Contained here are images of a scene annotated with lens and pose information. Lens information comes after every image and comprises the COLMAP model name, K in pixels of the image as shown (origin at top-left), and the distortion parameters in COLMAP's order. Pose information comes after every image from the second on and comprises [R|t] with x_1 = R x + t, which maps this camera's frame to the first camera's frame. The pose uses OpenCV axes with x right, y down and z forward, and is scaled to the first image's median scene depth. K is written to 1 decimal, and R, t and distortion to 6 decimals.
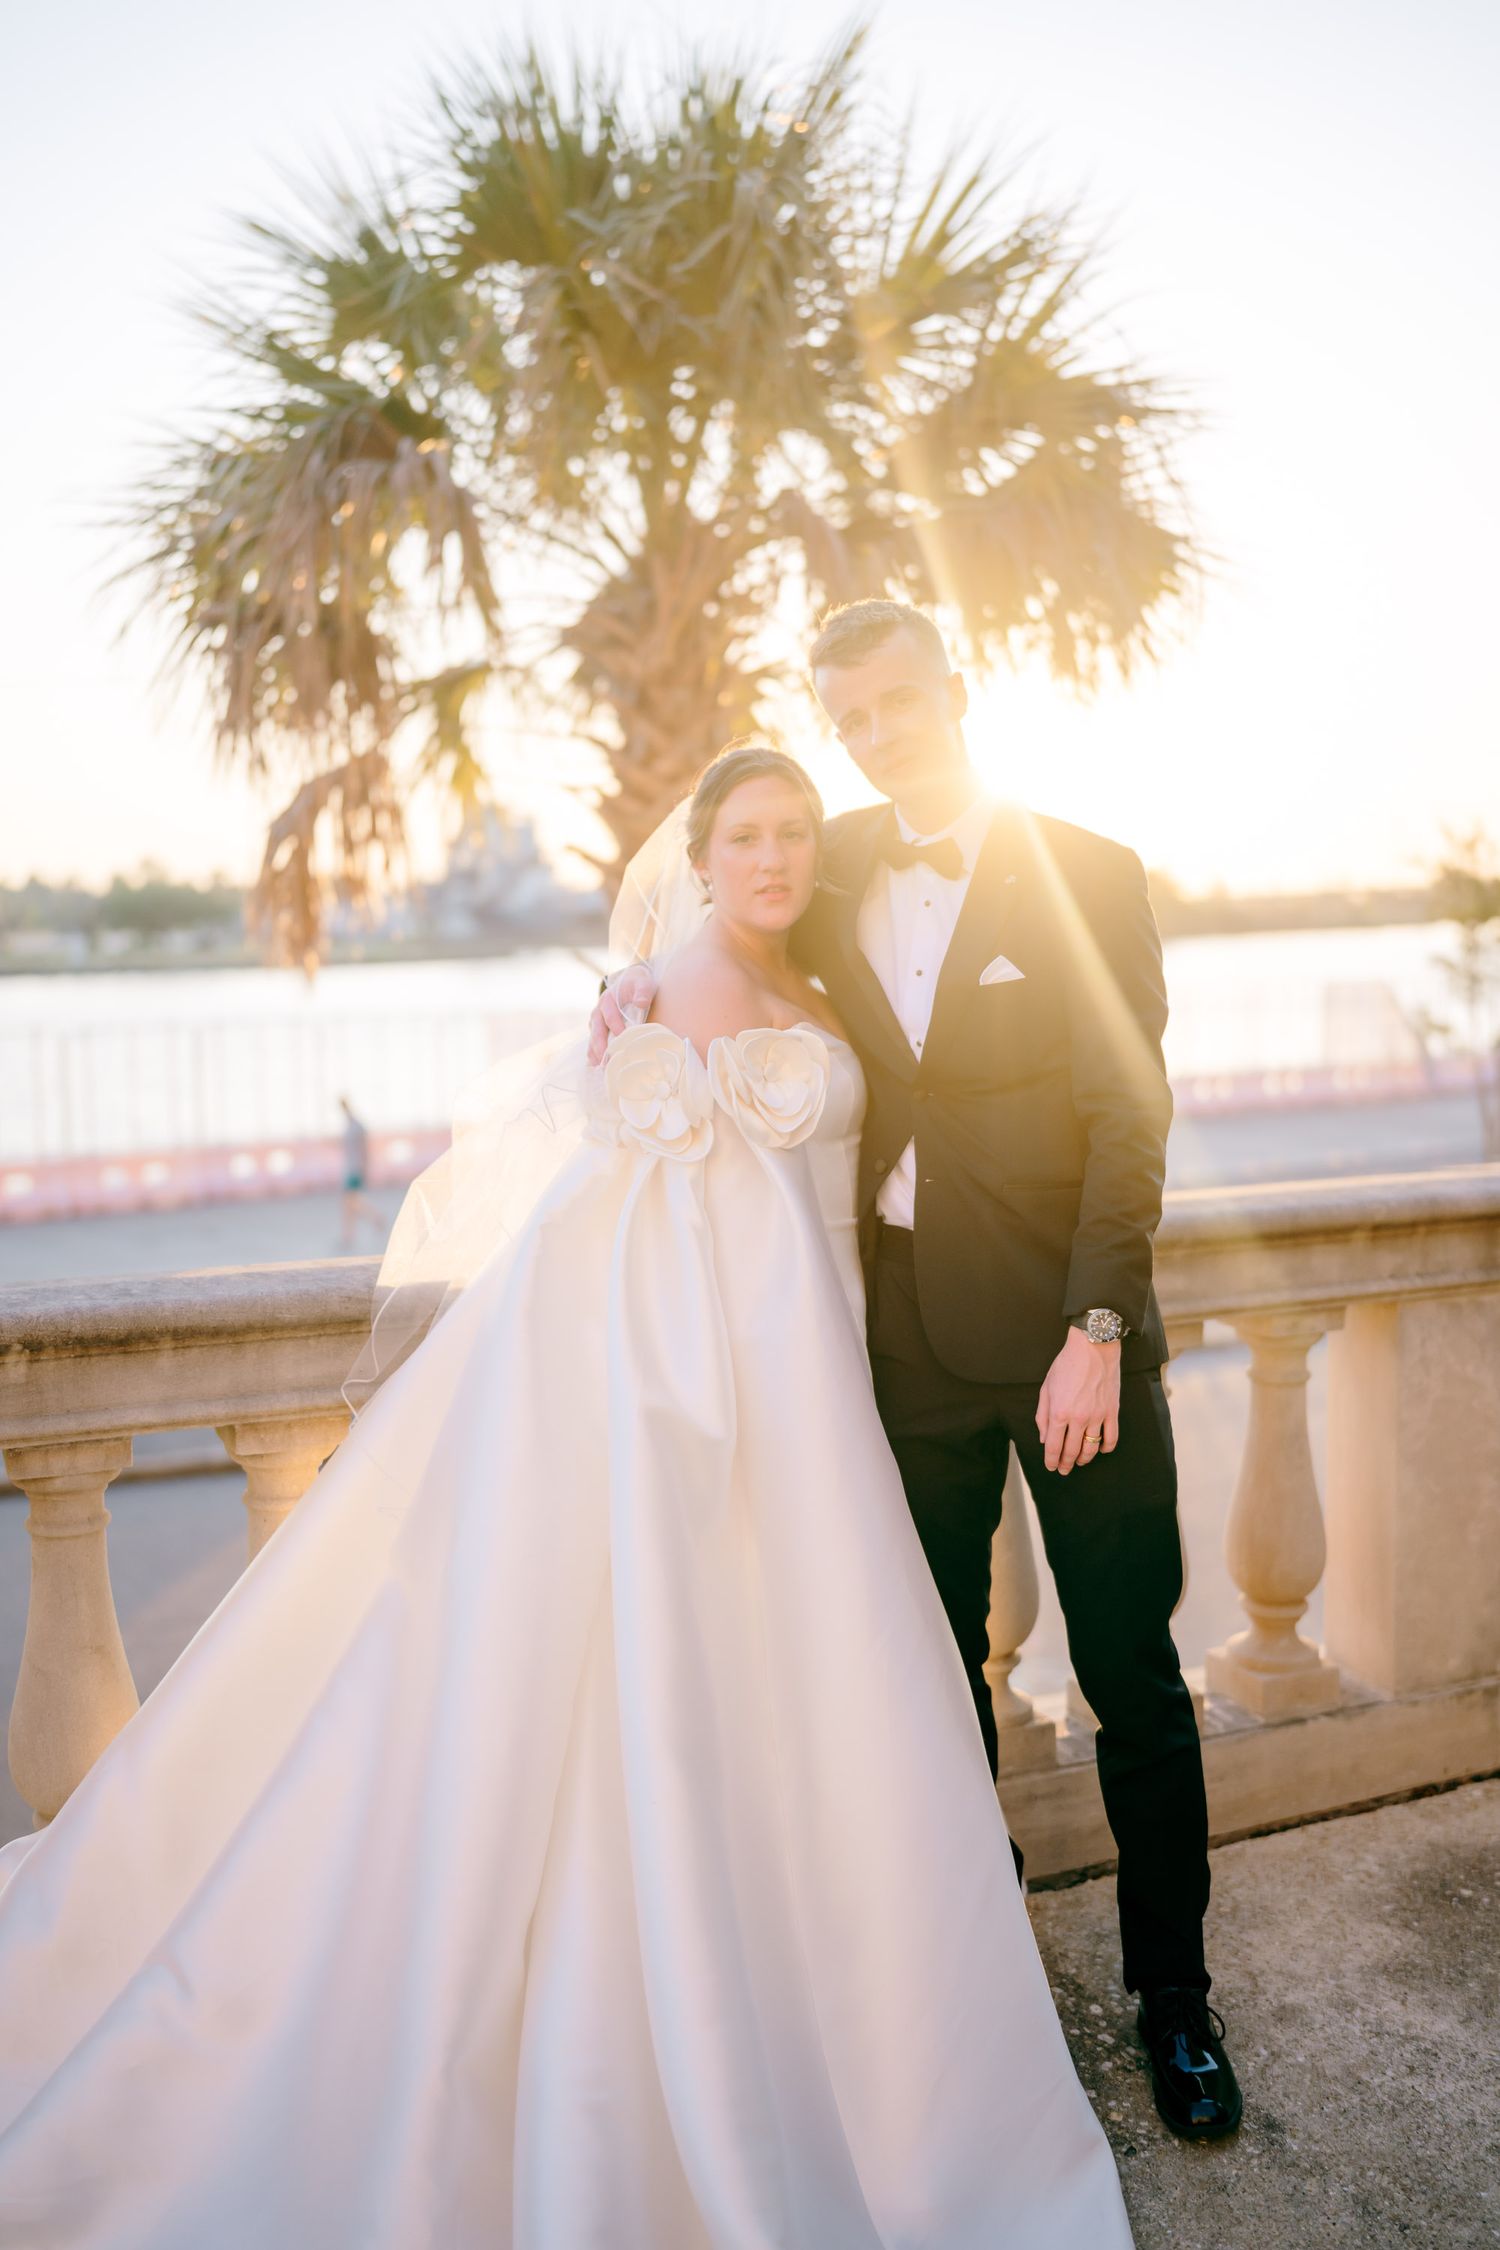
lens RADIAL K [[2162.4, 0, 690.1], [0, 2162.4, 1129.0], [0, 0, 1]] dist [0.000548, 0.116532]
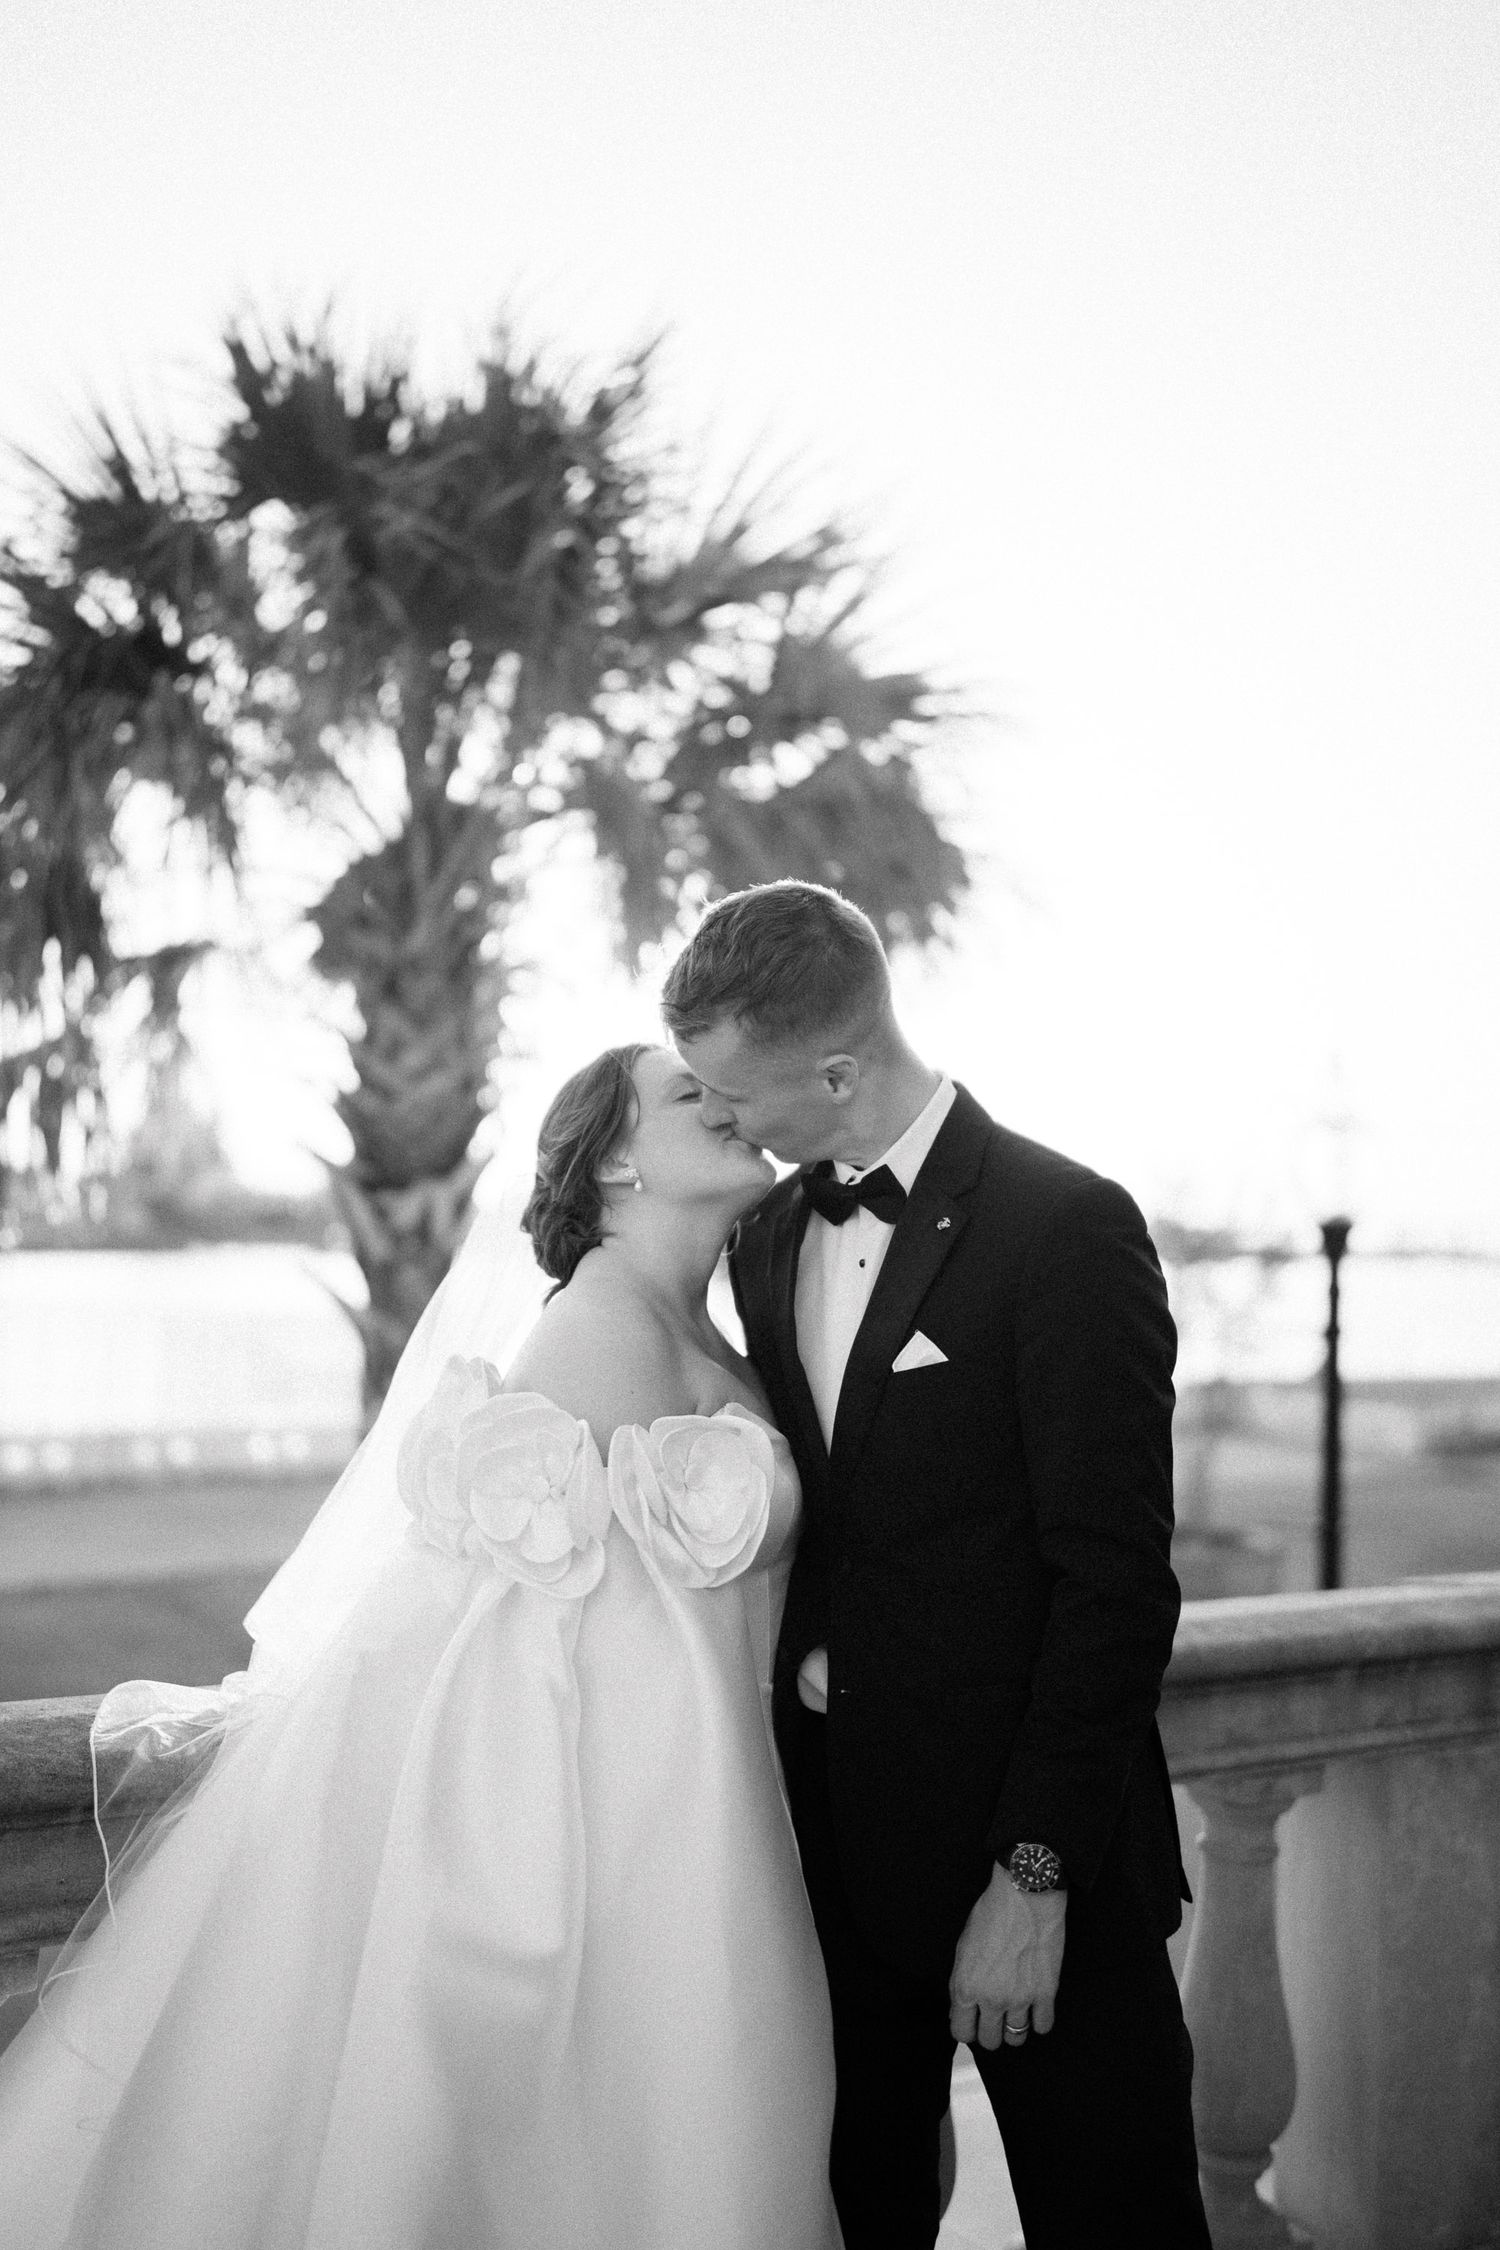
lens RADIAL K [[2162.4, 0, 690.1], [0, 2162.4, 1129.0], [0, 0, 1]] dist [0.000548, 0.116532]
pose [[0.988907, 0.049003, 0.140223, -0.028605], [-0.029026, 0.989568, -0.141113, -0.016178], [-0.145675, 0.135477, 0.980013, 0.116513]]
